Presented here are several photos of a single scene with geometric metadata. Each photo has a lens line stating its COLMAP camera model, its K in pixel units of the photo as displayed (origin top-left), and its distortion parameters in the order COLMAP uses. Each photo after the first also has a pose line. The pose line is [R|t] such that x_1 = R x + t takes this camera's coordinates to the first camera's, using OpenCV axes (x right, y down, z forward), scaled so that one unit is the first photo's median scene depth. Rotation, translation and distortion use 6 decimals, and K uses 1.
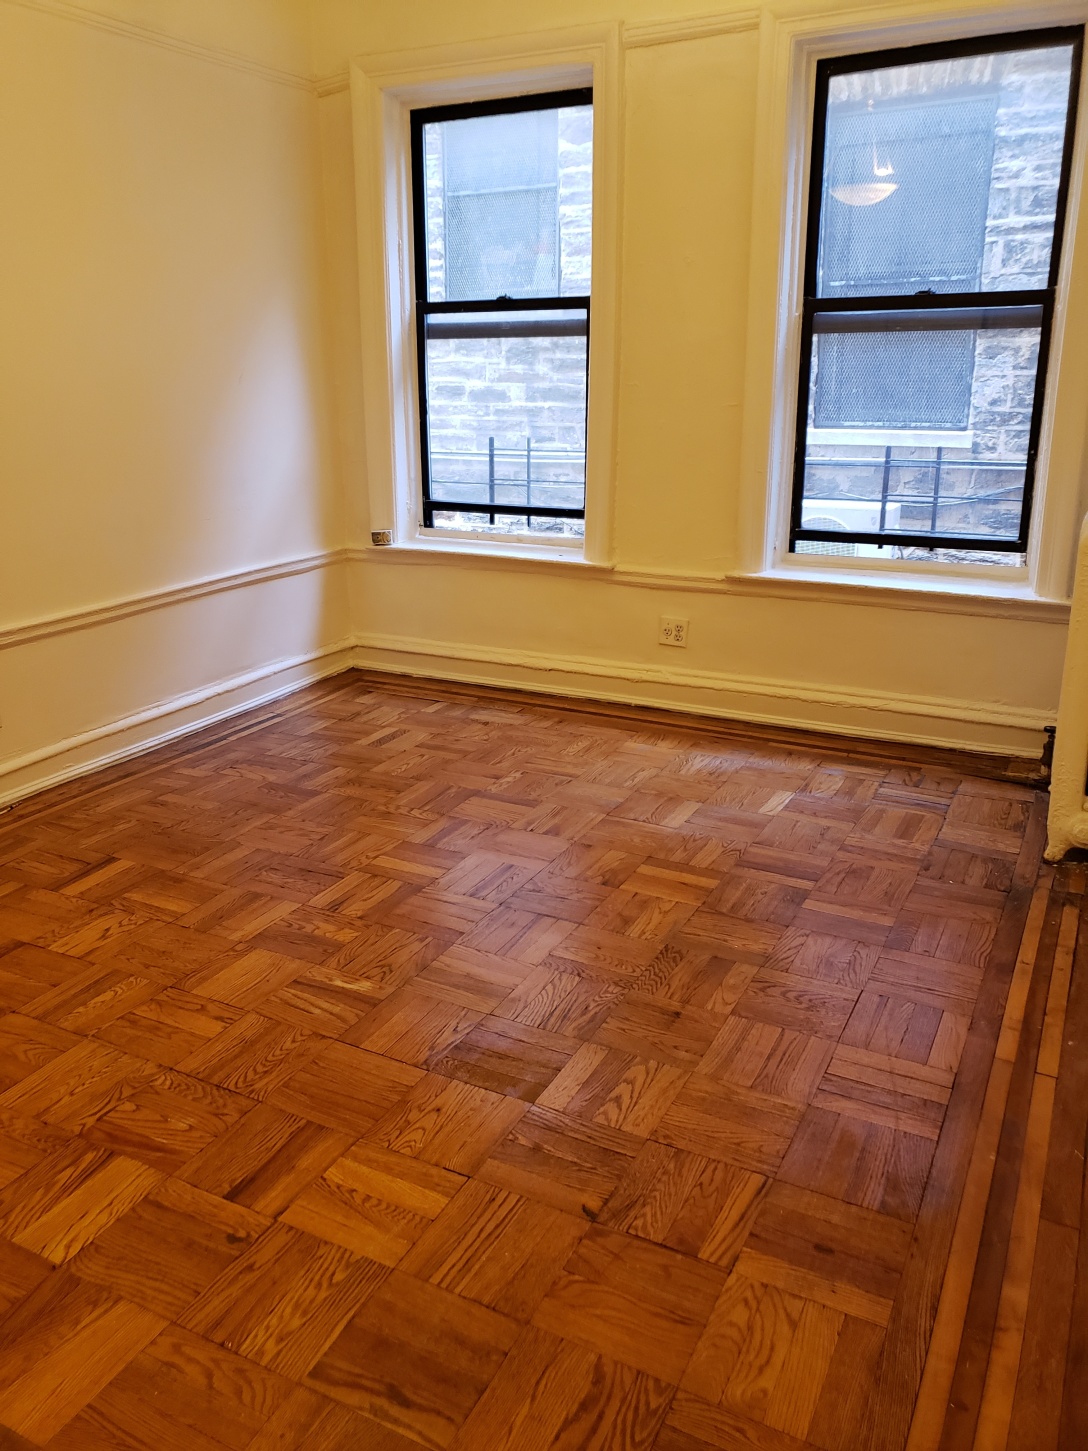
lens RADIAL K [[1219.6, 0, 544.0], [0, 1219.6, 725.5], [0, 0, 1]] dist [0.079073, -0.123103]
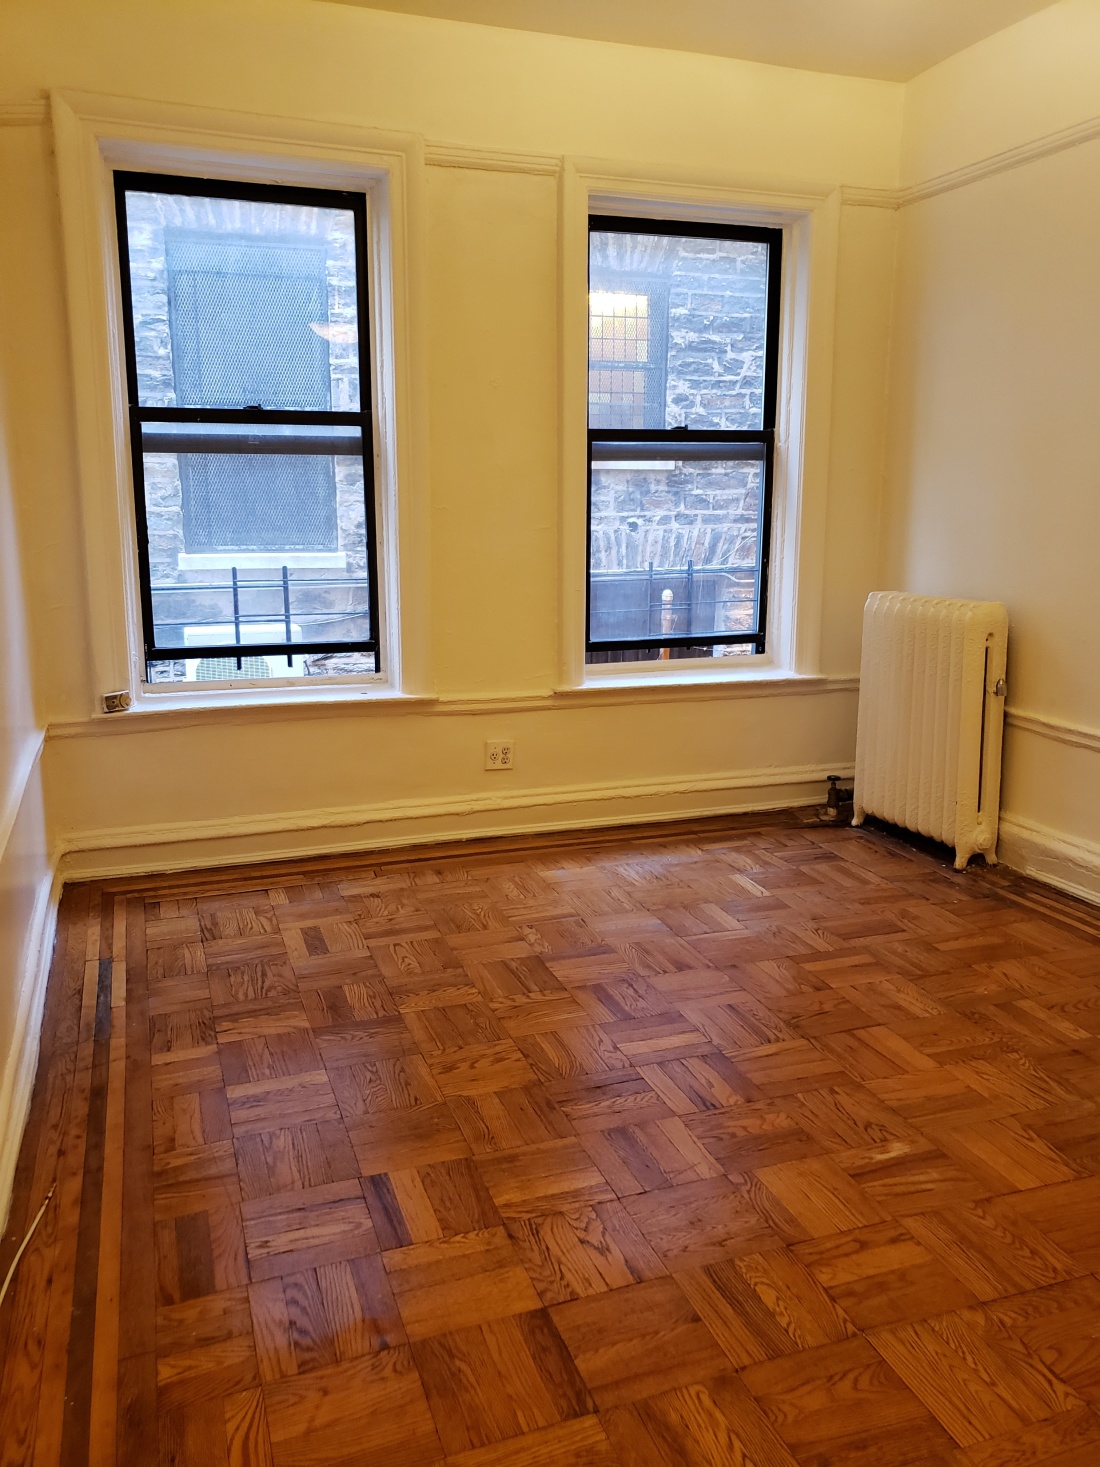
lens RADIAL K [[1210.4, 0, 550.0], [0, 1210.4, 733.5], [0, 0, 1]] dist [0.024692, -0.000494]
pose [[0.647830, -0.141872, 0.748457, -0.622867], [0.208317, 0.978048, 0.005083, -0.096903], [-0.732748, 0.152624, 0.663164, 0.357991]]
